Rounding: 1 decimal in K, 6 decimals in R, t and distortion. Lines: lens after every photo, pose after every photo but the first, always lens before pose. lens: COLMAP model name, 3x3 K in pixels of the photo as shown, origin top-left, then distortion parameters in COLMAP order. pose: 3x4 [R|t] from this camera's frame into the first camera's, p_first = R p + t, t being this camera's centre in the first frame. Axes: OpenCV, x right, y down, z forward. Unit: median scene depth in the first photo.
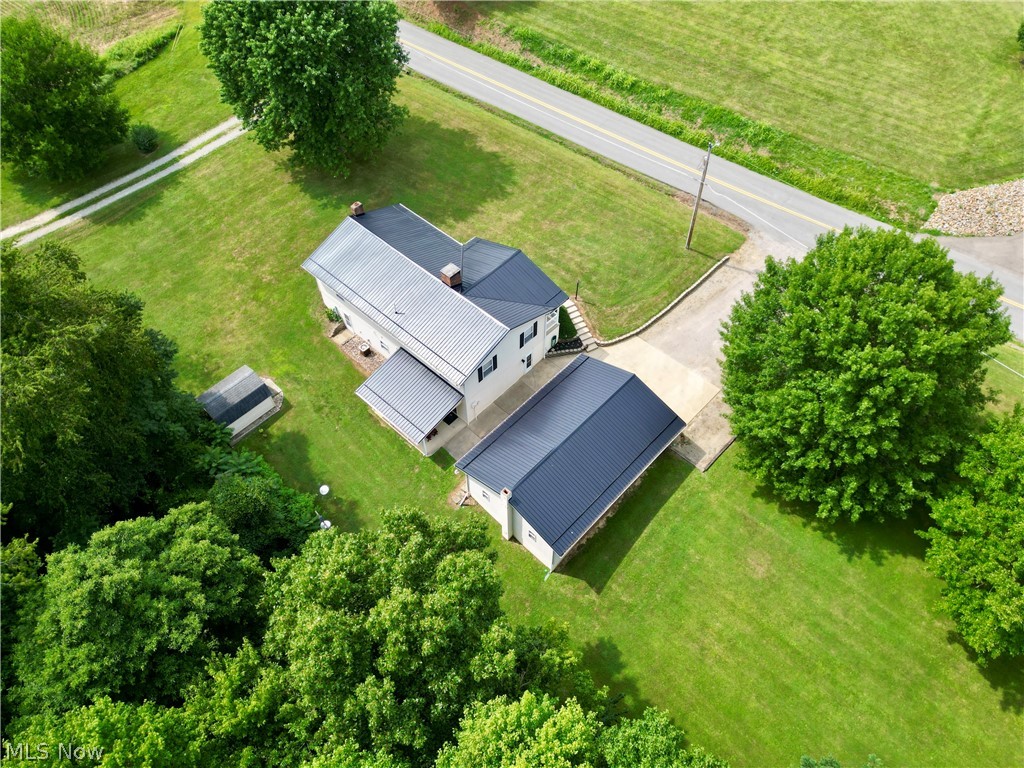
lens RADIAL K [[735.4, 0, 512.0], [0, 735.4, 384.0], [0, 0, 1]] dist [0.069120, -0.067176]
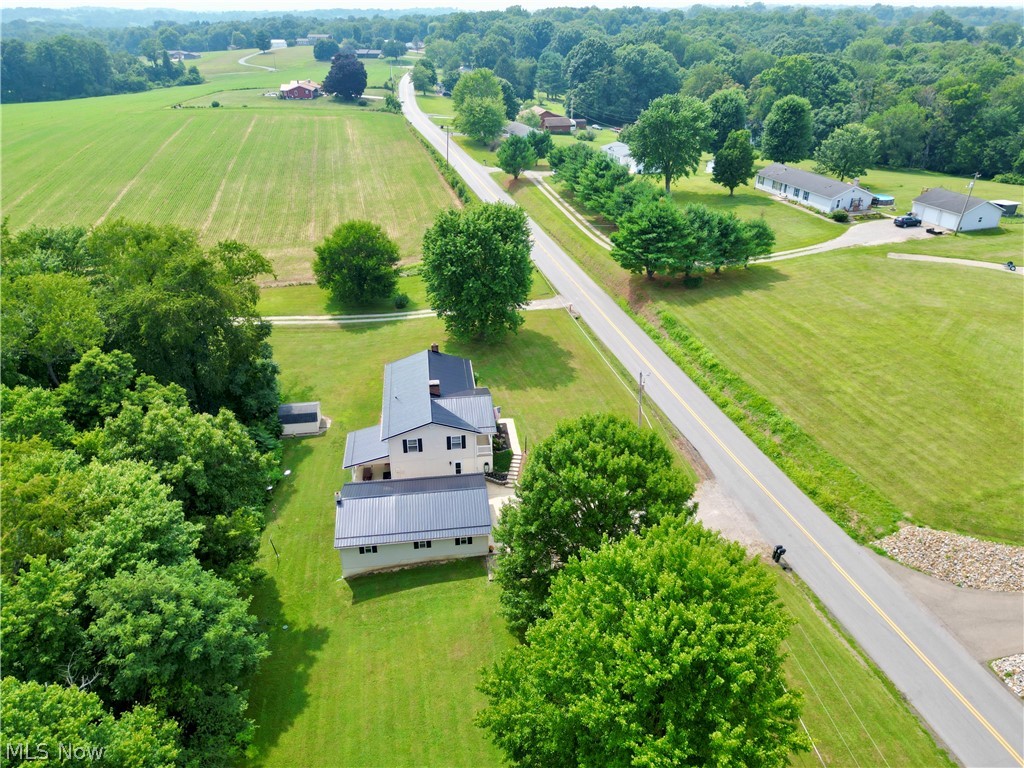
lens RADIAL K [[735.4, 0, 512.0], [0, 735.4, 384.0], [0, 0, 1]] dist [0.069120, -0.067176]
pose [[0.765417, 0.292917, -0.573007, 0.659685], [-0.508264, 0.821304, -0.259090, 0.111313], [0.394721, 0.489550, 0.777519, -0.060072]]
